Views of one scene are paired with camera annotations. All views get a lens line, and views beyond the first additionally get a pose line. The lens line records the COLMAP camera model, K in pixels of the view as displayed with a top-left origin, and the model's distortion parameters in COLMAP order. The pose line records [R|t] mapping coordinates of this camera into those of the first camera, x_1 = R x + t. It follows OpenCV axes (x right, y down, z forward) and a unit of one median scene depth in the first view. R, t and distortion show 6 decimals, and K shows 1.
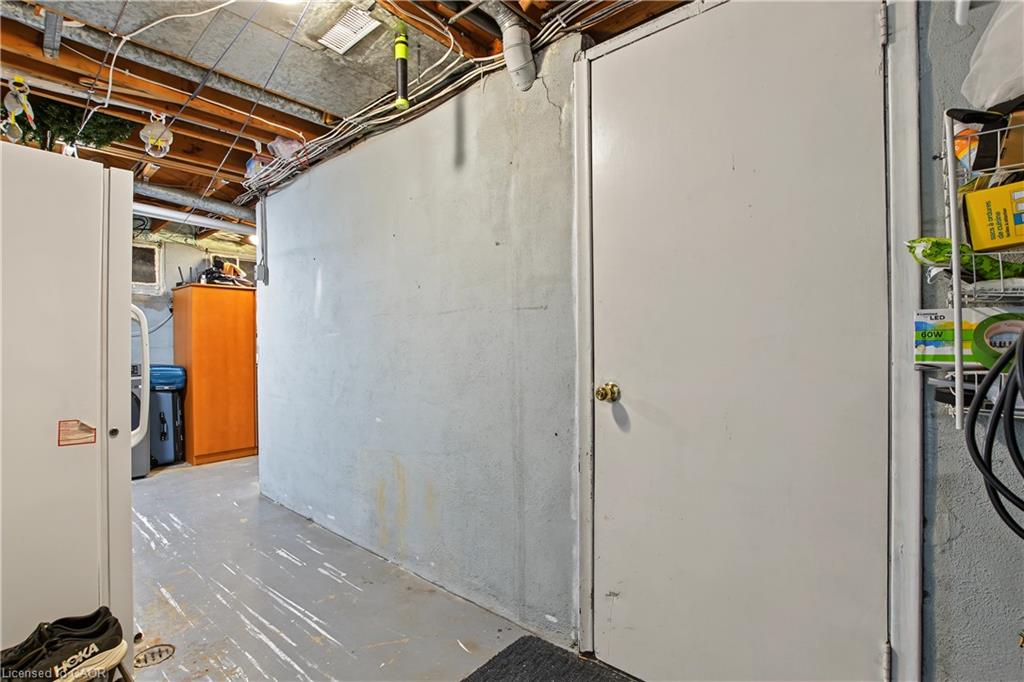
lens RADIAL K [[474.2, 0, 506.8], [0, 474.2, 343.9], [0, 0, 1]] dist [-0.023178, 0.000366]
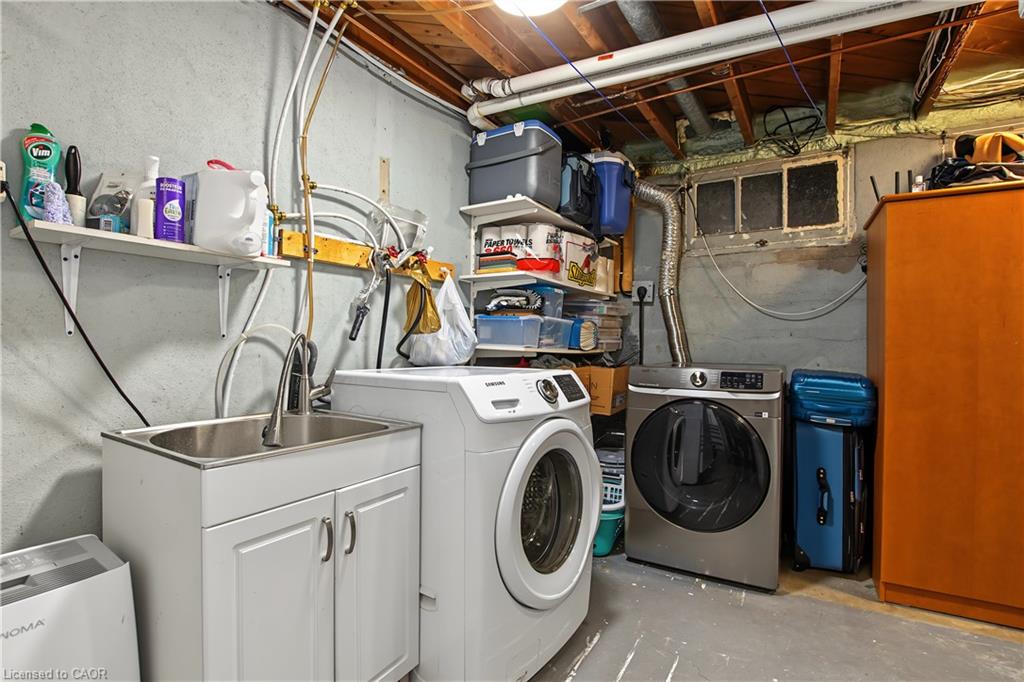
lens RADIAL K [[485.1, 0, 515.4], [0, 485.1, 346.8], [0, 0, 1]] dist [-0.031723, 0.001628]
pose [[0.170949, 0.017020, -0.985133, -0.280771], [-0.002692, 0.999855, 0.016808, 0.007920], [0.985276, -0.000221, 0.170970, 0.570548]]
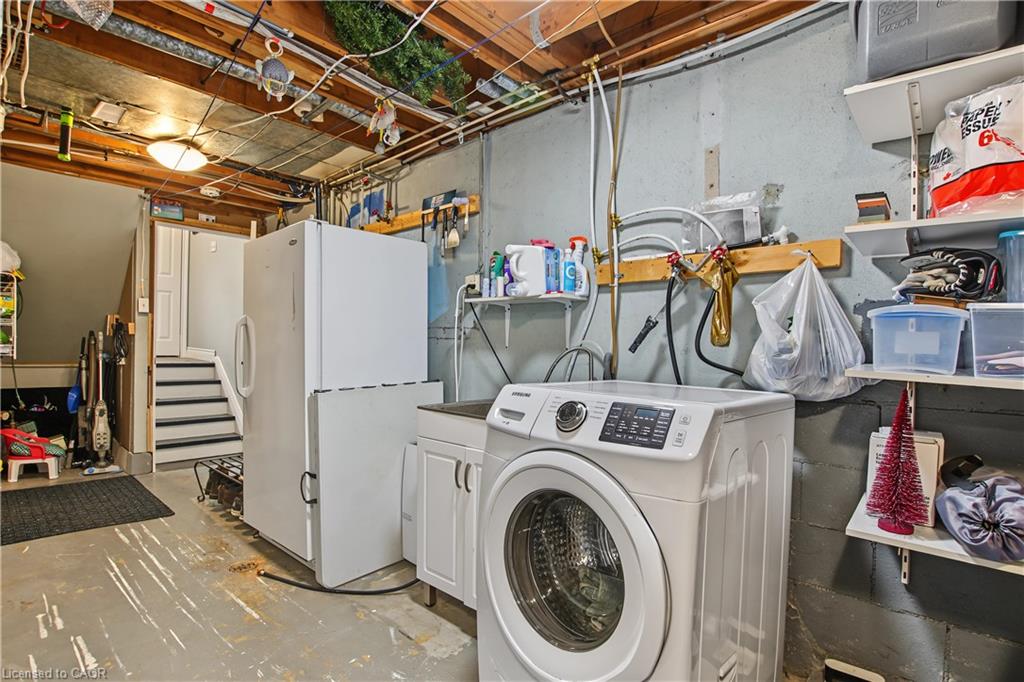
lens RADIAL K [[485.5, 0, 515.0], [0, 485.5, 355.5], [0, 0, 1]] dist [-0.034274, 0.001109]
pose [[-0.999730, -0.016486, -0.016368, -0.583840], [-0.016552, 0.999855, 0.003948, 0.012200], [0.016300, 0.004218, -0.999858, 0.923089]]
